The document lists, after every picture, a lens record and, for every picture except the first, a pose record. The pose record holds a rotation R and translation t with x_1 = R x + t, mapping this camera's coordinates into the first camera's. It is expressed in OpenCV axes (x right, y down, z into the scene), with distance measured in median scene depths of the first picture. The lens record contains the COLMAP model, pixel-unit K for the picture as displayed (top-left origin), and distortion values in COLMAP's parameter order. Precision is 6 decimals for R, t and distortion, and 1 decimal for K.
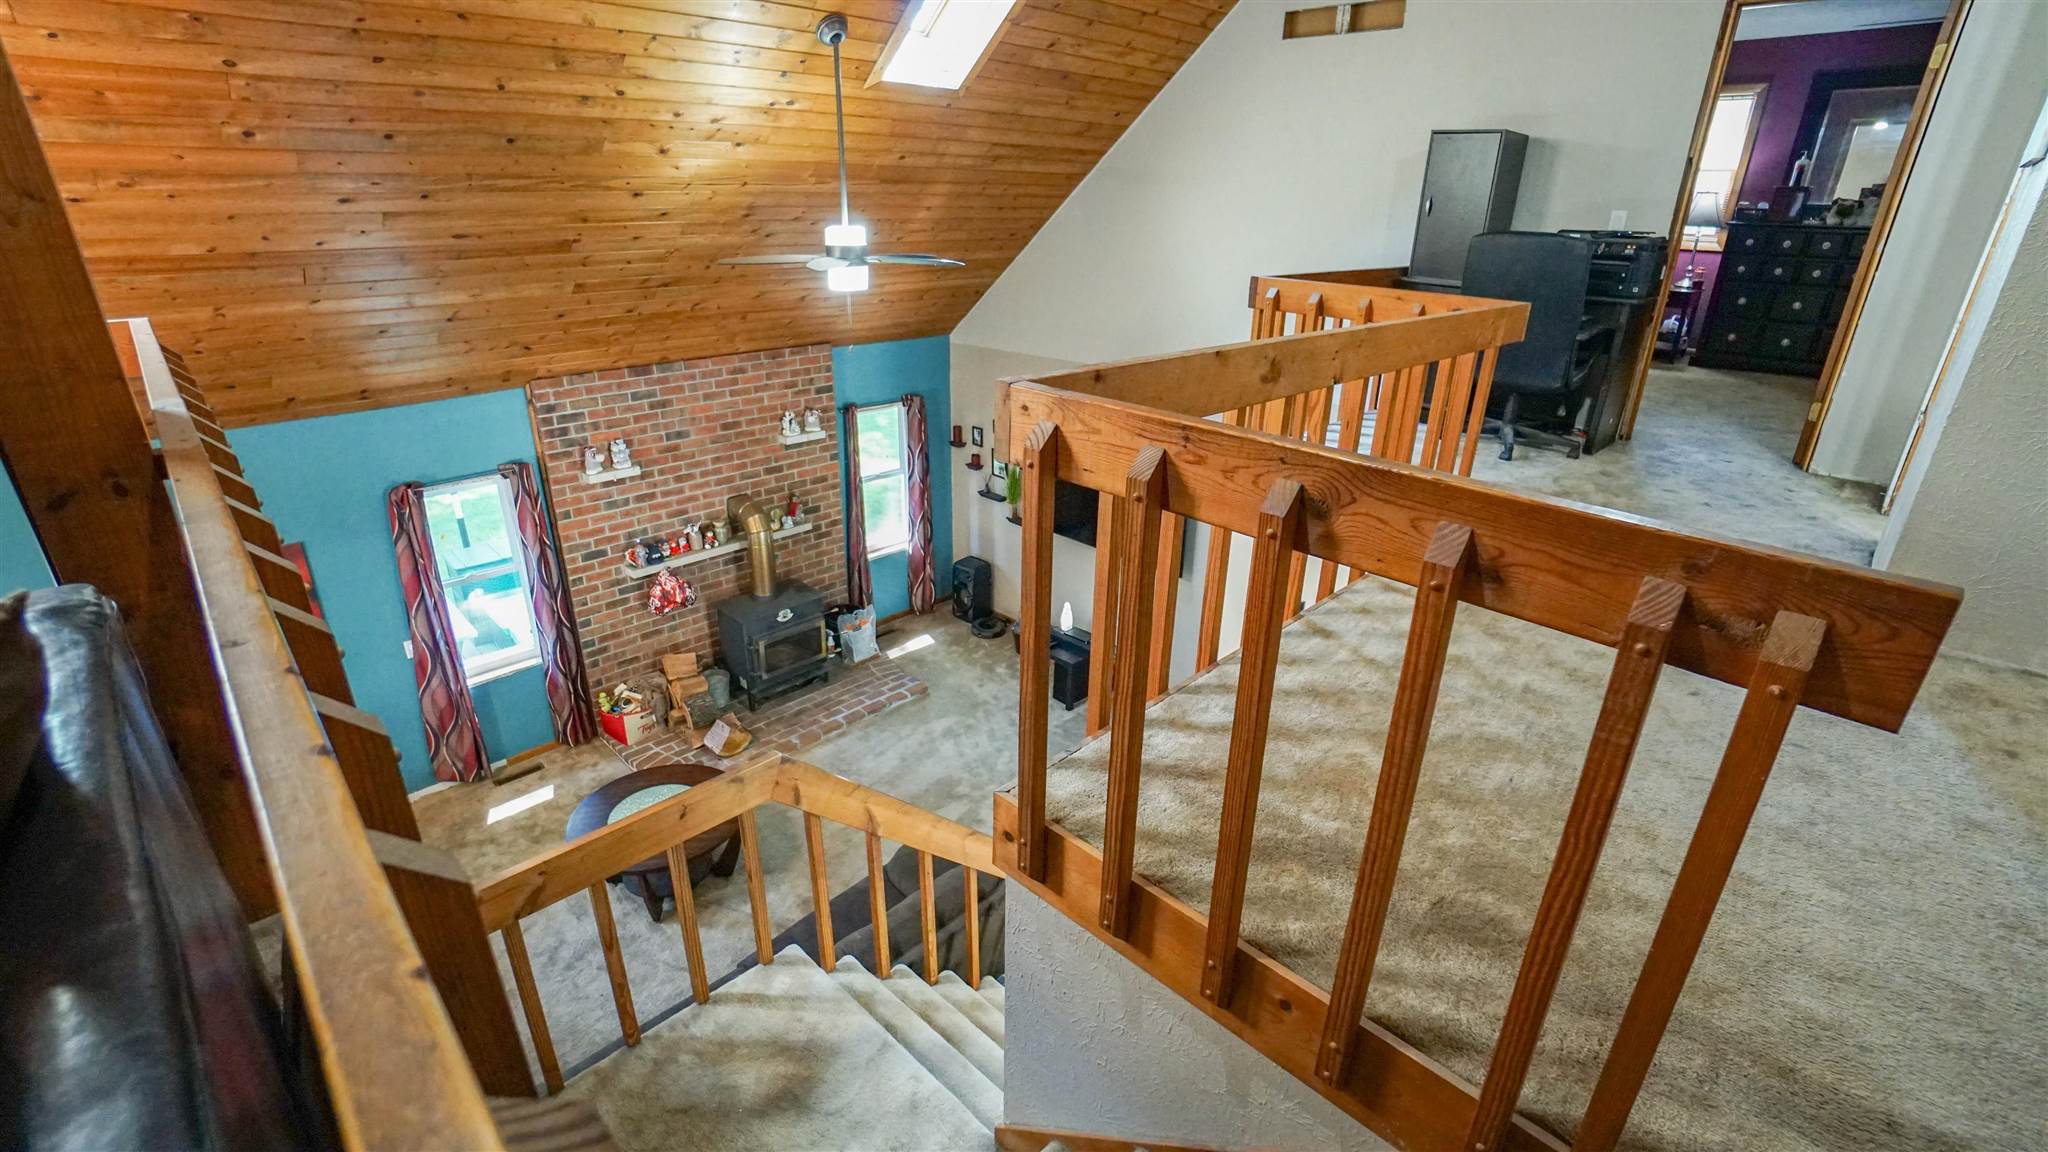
lens RADIAL K [[904.2, 0, 1015.5], [0, 904.2, 571.8], [0, 0, 1]] dist [-0.059420, 0.019601]
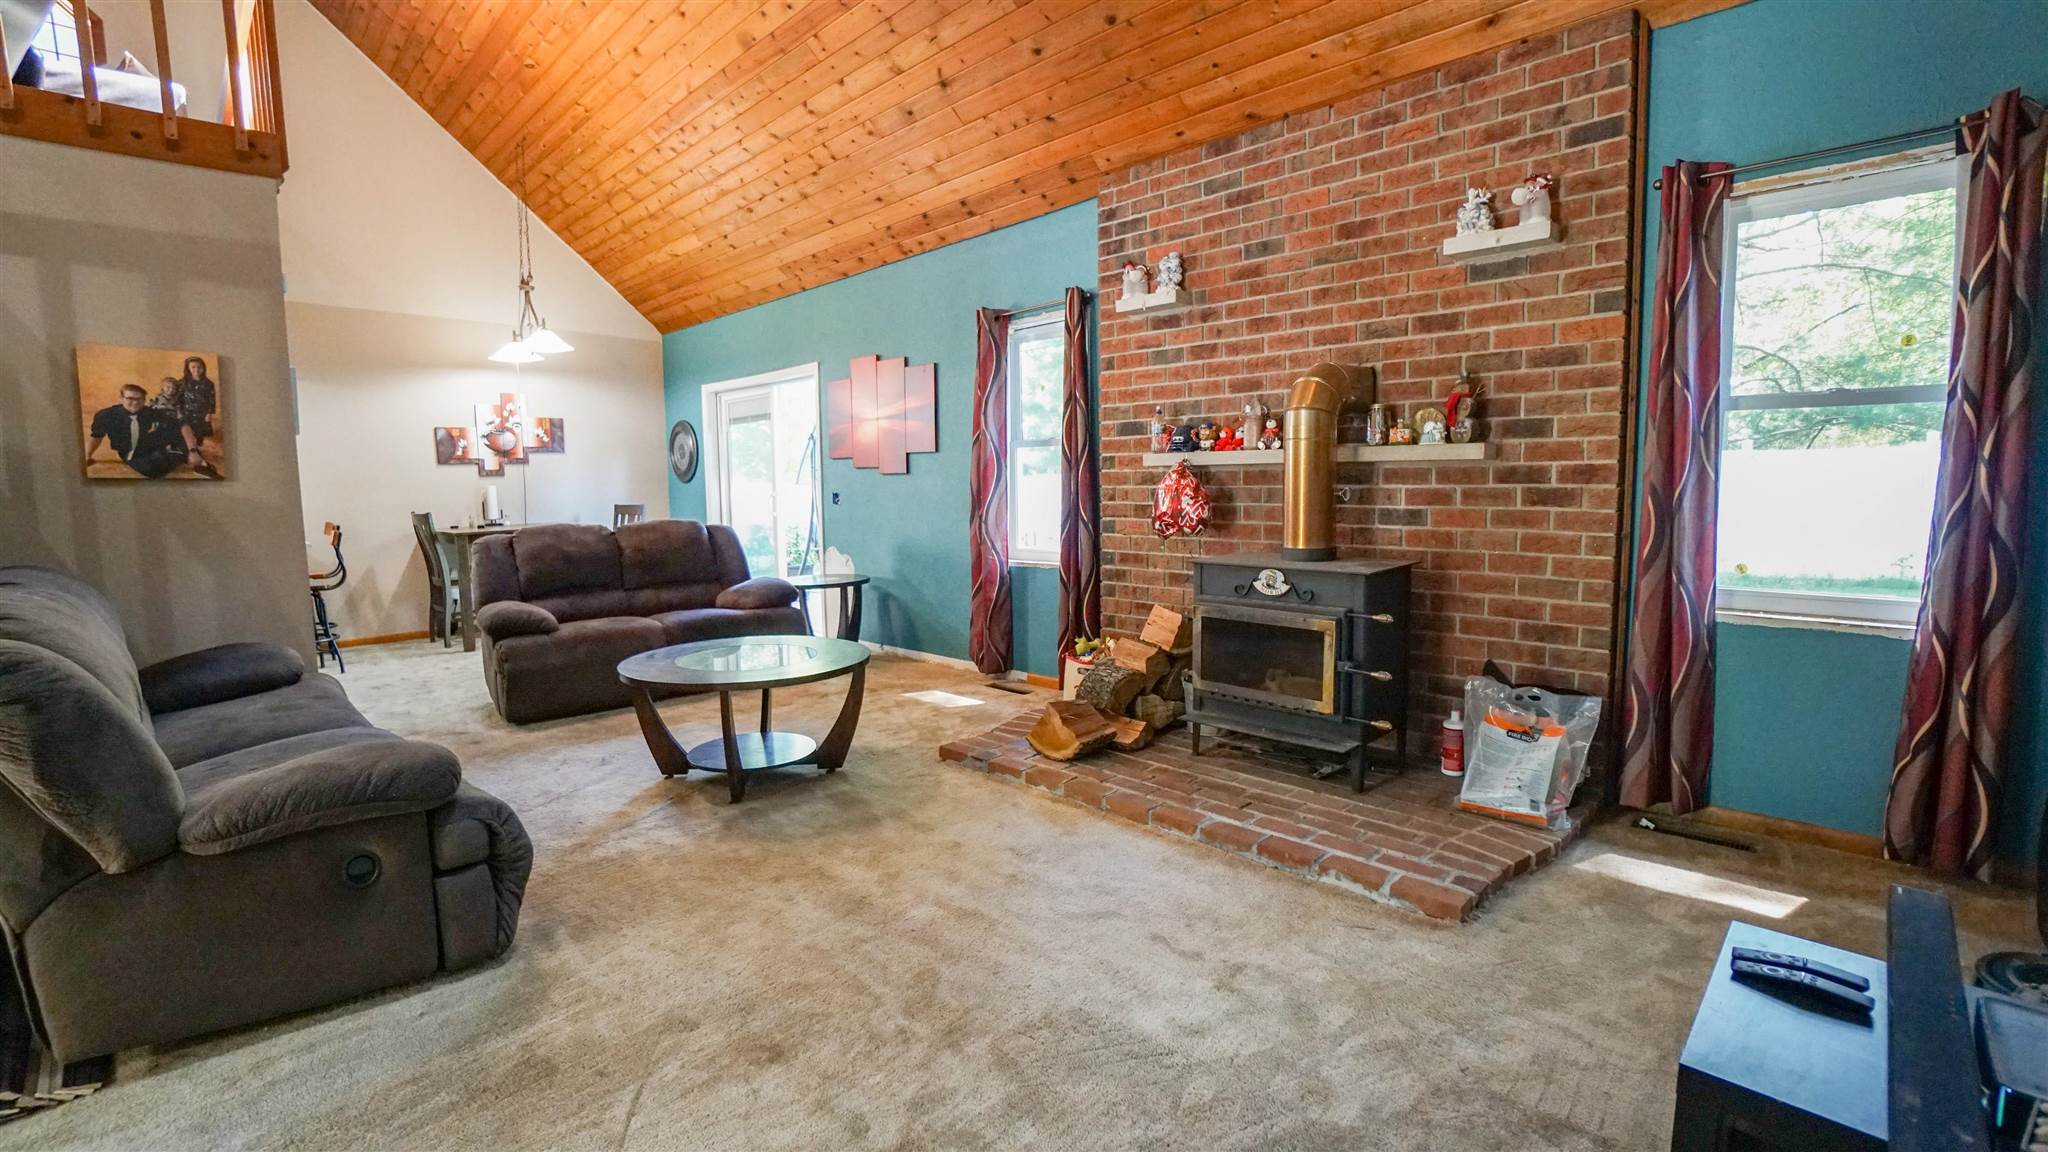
lens RADIAL K [[904.2, 0, 1019.9], [0, 904.2, 569.0], [0, 0, 1]] dist [-0.059420, 0.019601]
pose [[-0.012818, 0.087034, -0.996123, 0.237965], [-0.367081, 0.926237, 0.085652, 0.053505], [0.930101, 0.366756, 0.020076, 0.927105]]
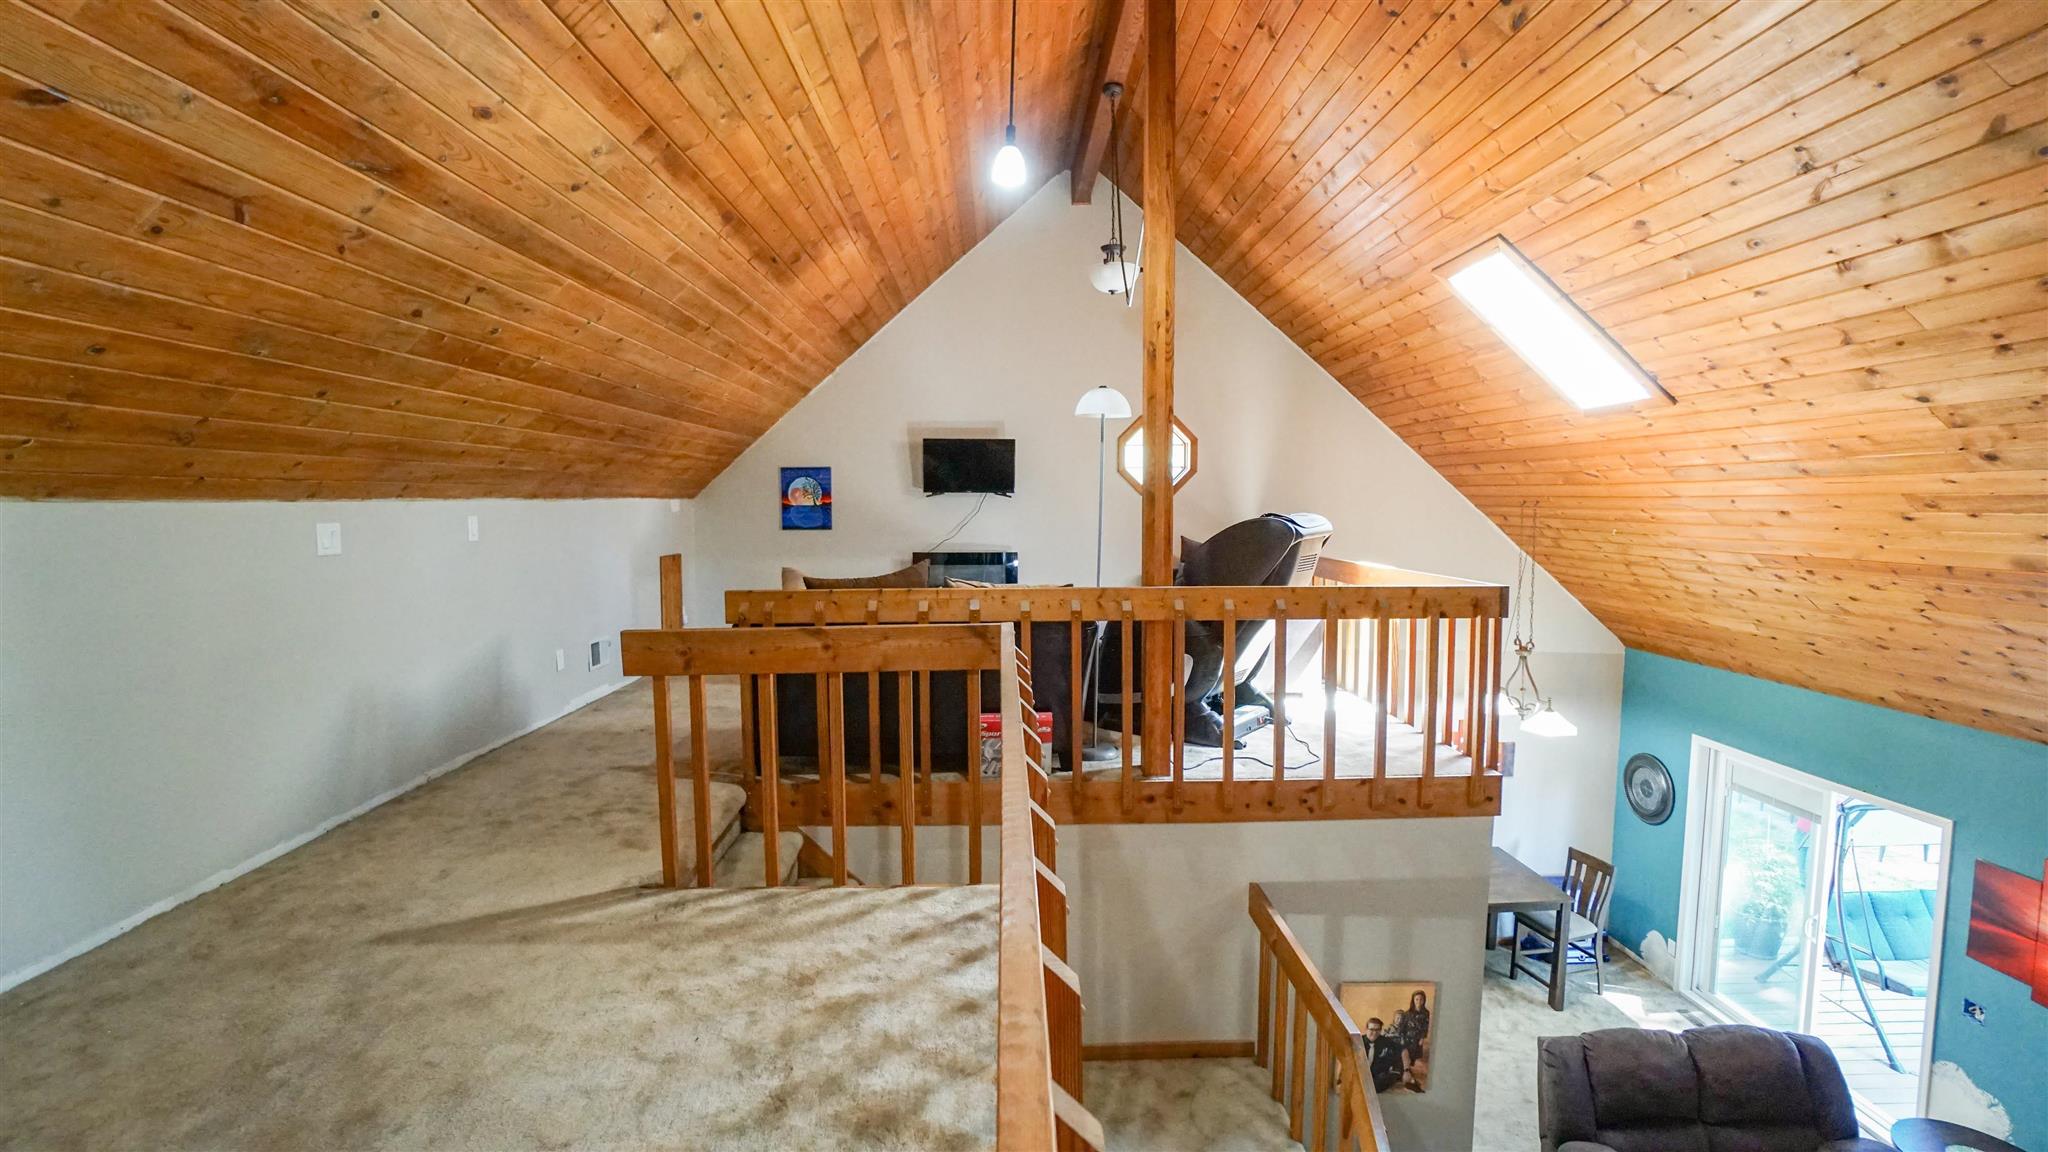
lens RADIAL K [[904.2, 0, 1016.2], [0, 904.2, 566.9], [0, 0, 1]] dist [-0.059420, 0.019601]
pose [[-0.693162, 0.044315, -0.719418, 0.296393], [-0.282238, 0.901719, 0.327482, -0.207813], [0.663226, 0.430045, -0.612530, 0.475034]]
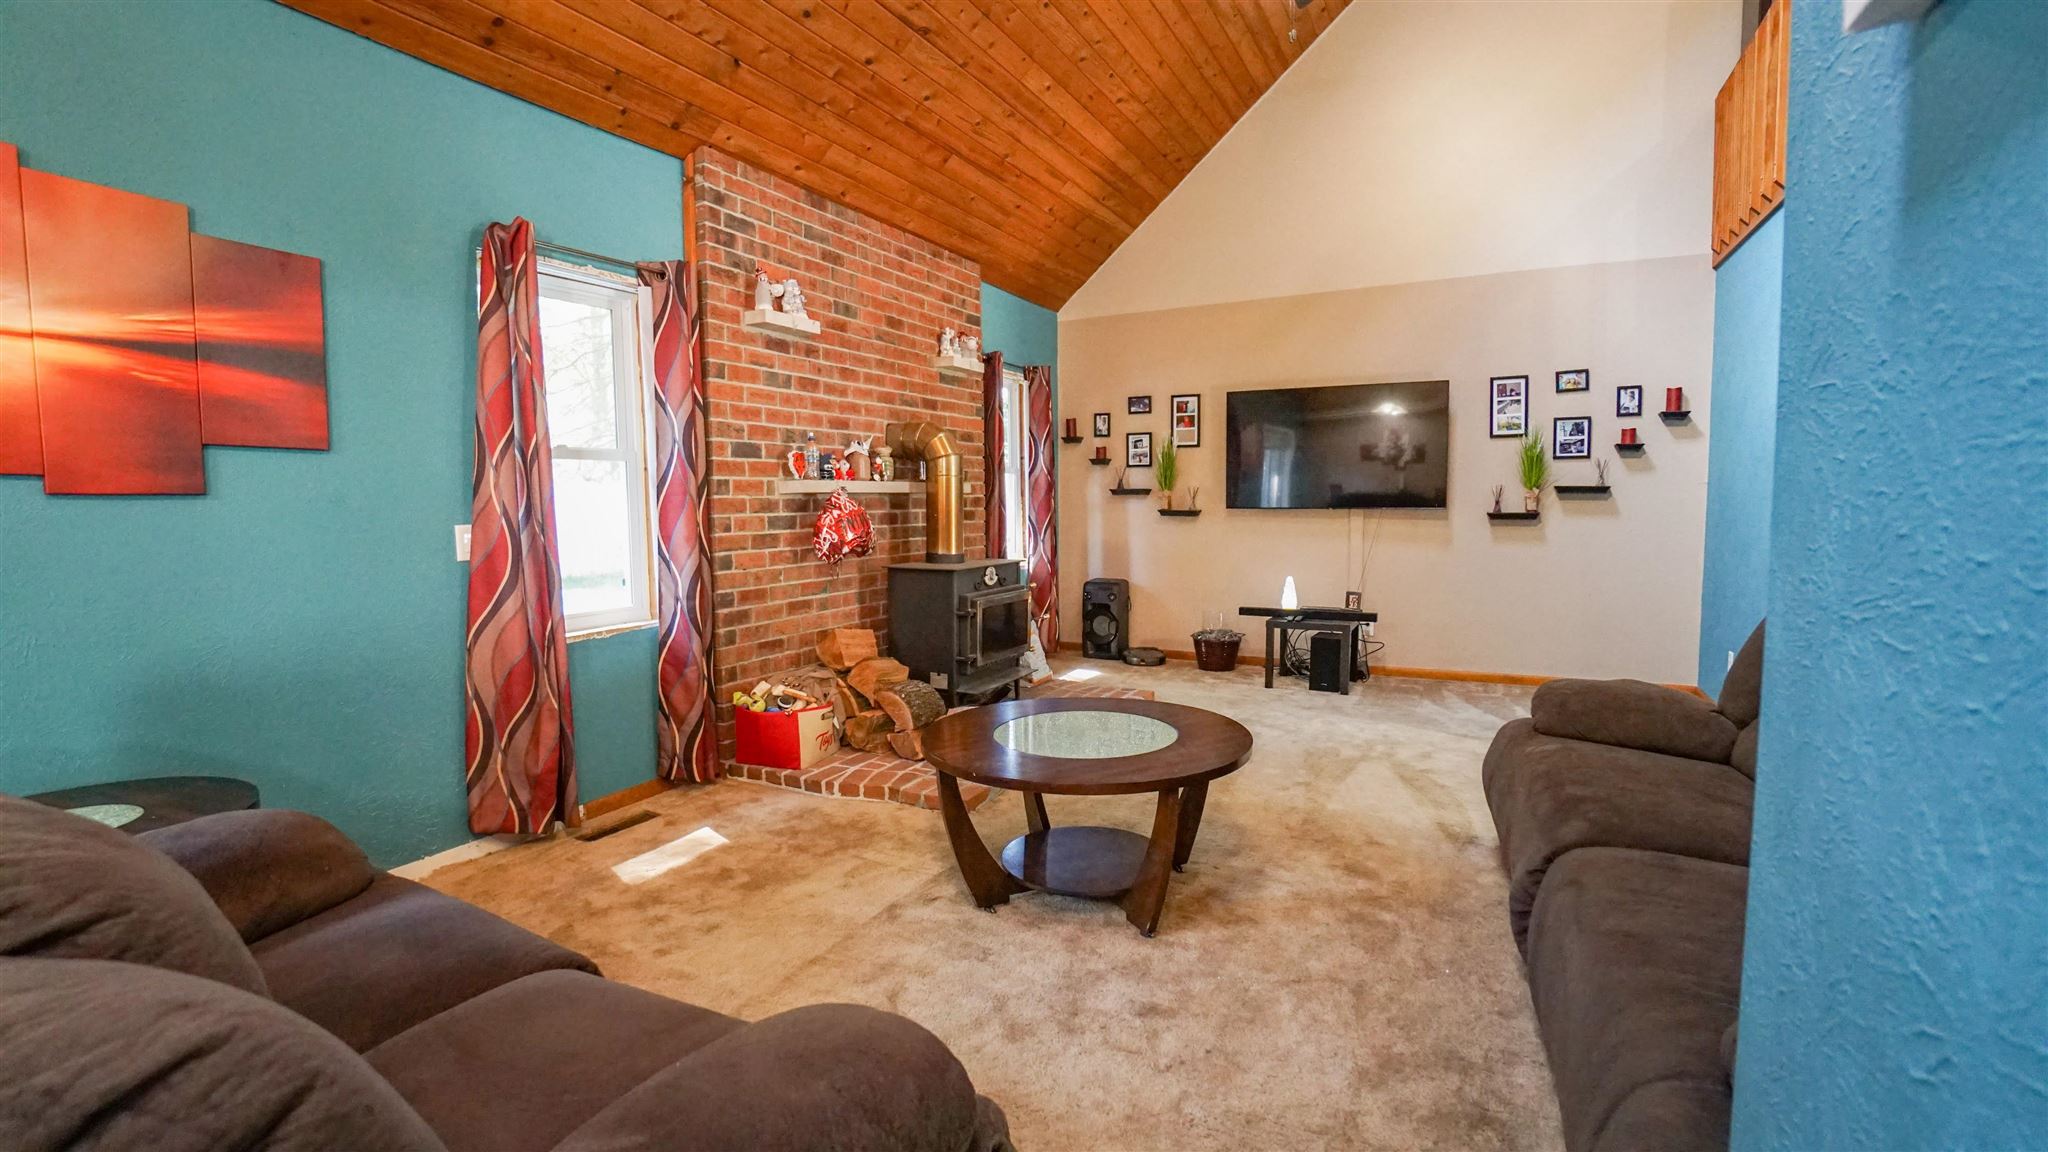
lens RADIAL K [[904.2, 0, 1015.4], [0, 904.2, 563.3], [0, 0, 1]] dist [-0.059420, 0.019601]
pose [[0.955036, -0.045203, 0.293025, -0.470416], [0.135492, 0.945615, -0.295728, 0.262024], [-0.263721, 0.322133, 0.909220, 0.397557]]
